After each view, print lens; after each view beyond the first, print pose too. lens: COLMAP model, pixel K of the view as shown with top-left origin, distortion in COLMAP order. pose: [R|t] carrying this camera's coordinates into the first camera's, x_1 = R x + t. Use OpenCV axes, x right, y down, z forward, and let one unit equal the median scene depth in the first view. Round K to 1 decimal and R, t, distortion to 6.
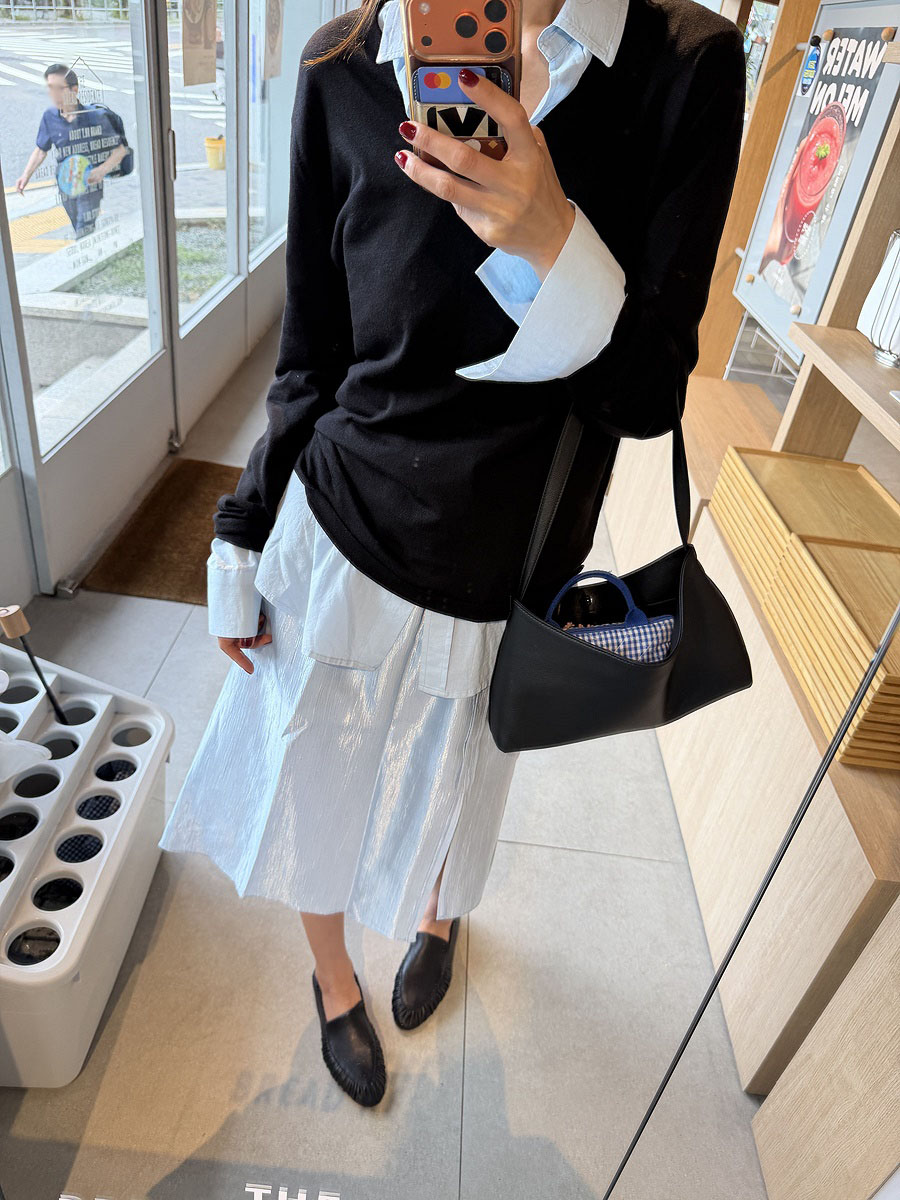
lens RADIAL K [[851.1, 0, 442.9], [0, 851.1, 614.9], [0, 0, 1]] dist [-0.006285, -0.008808]
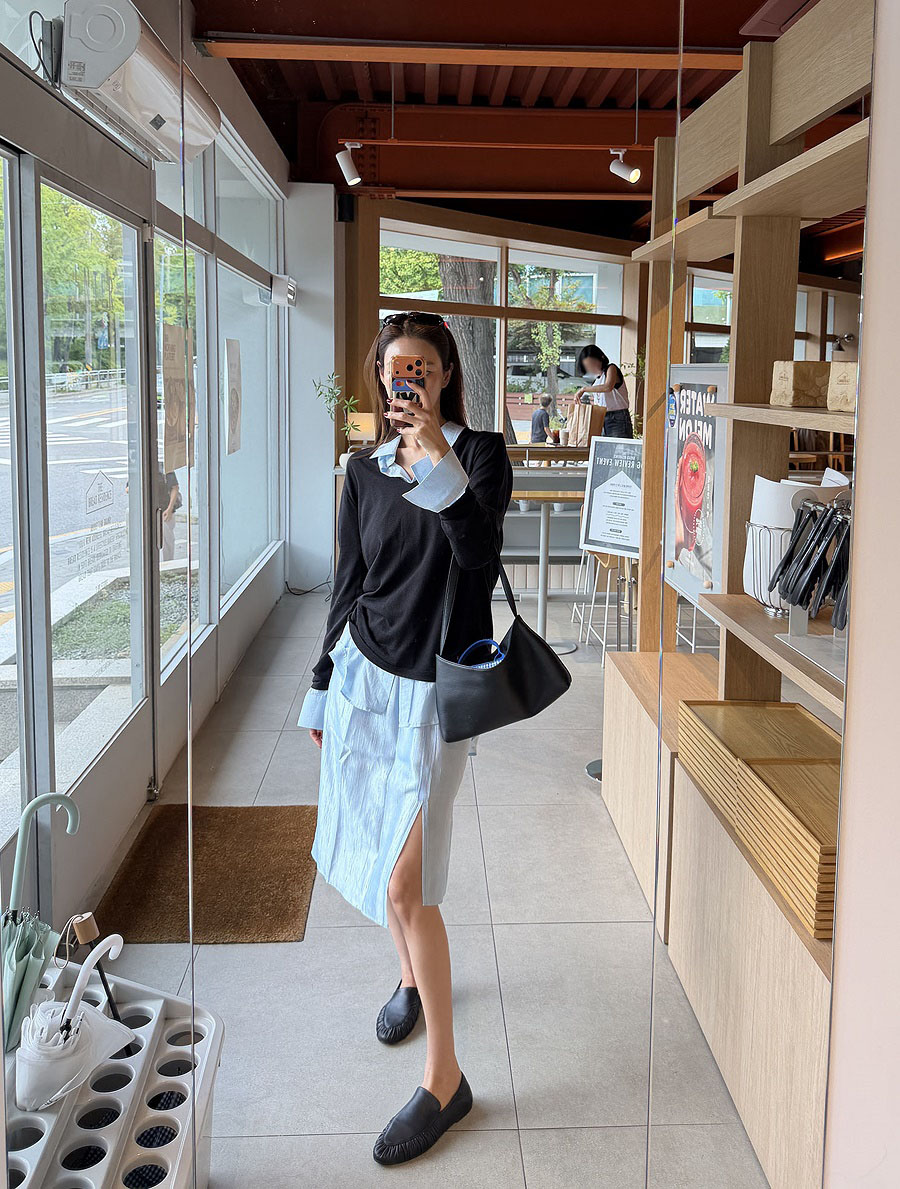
lens RADIAL K [[1138.8, 0, 433.8], [0, 1138.8, 464.1], [0, 0, 1]] dist [0.073219, -0.135635]
pose [[0.989750, -0.126508, 0.066268, -0.053623], [0.142802, 0.870751, -0.470532, 0.203677], [0.001823, 0.475172, 0.879891, -0.517666]]
